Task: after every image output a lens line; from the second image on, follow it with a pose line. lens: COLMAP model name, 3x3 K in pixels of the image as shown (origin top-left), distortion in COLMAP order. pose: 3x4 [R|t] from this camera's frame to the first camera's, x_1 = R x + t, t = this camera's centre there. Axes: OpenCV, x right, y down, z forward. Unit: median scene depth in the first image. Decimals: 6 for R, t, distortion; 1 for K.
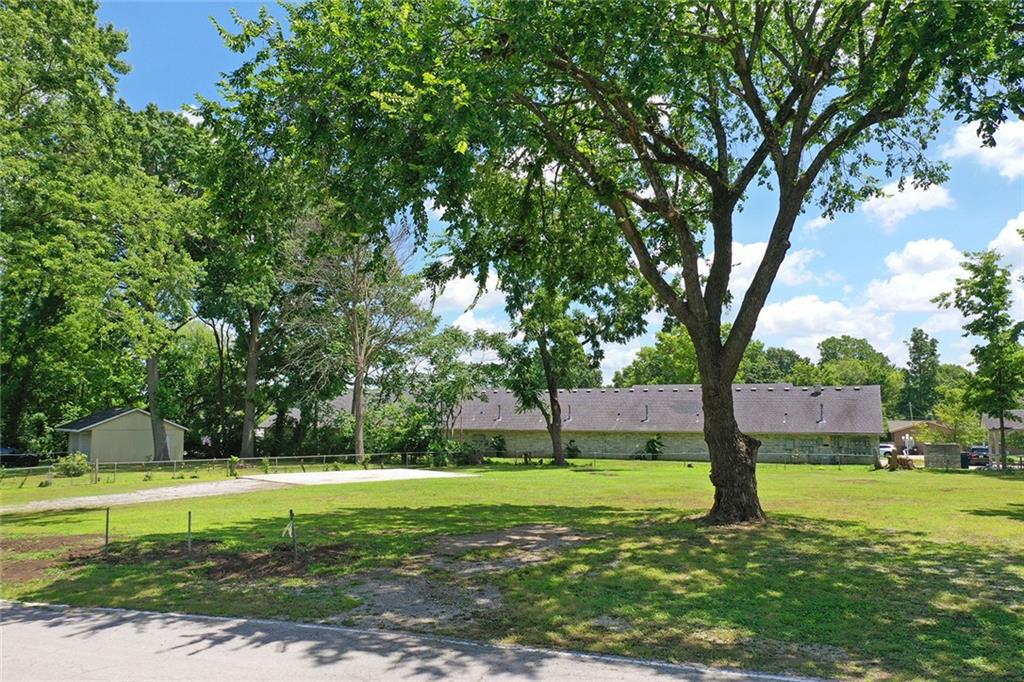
lens RADIAL K [[800.4, 0, 507.4], [0, 800.4, 338.1], [0, 0, 1]] dist [-0.007483, -0.005302]
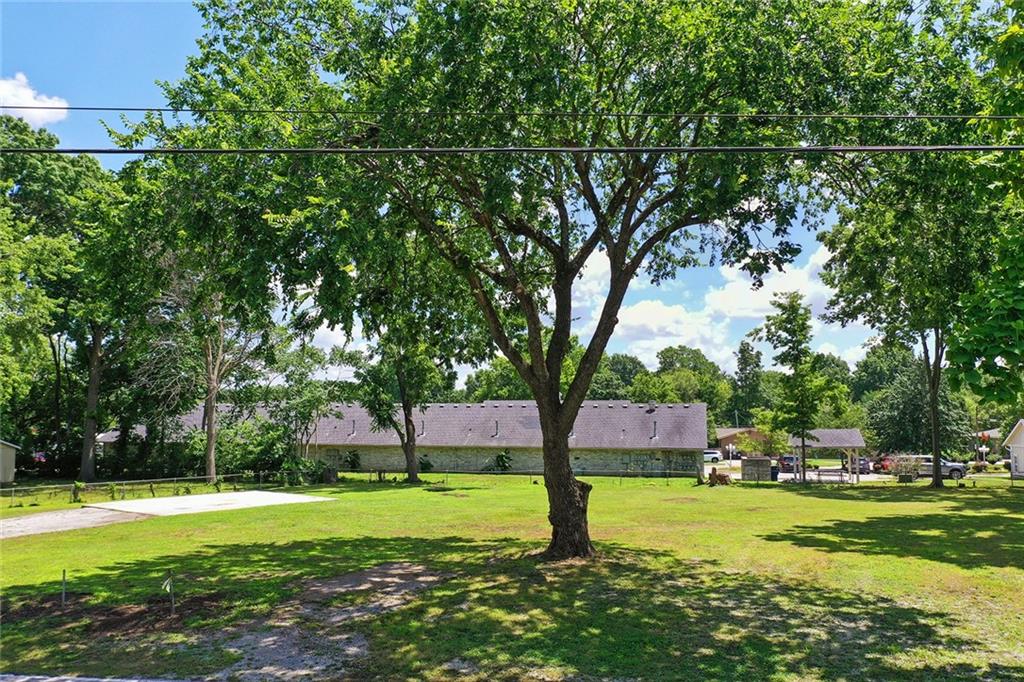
lens RADIAL K [[800.4, 0, 507.4], [0, 800.4, 336.8], [0, 0, 1]] dist [-0.007483, -0.005302]
pose [[0.983214, 0.016670, 0.181695, -0.012700], [-0.016583, 0.999860, -0.001999, -0.061173], [-0.181702, -0.001048, 0.983353, -0.086509]]
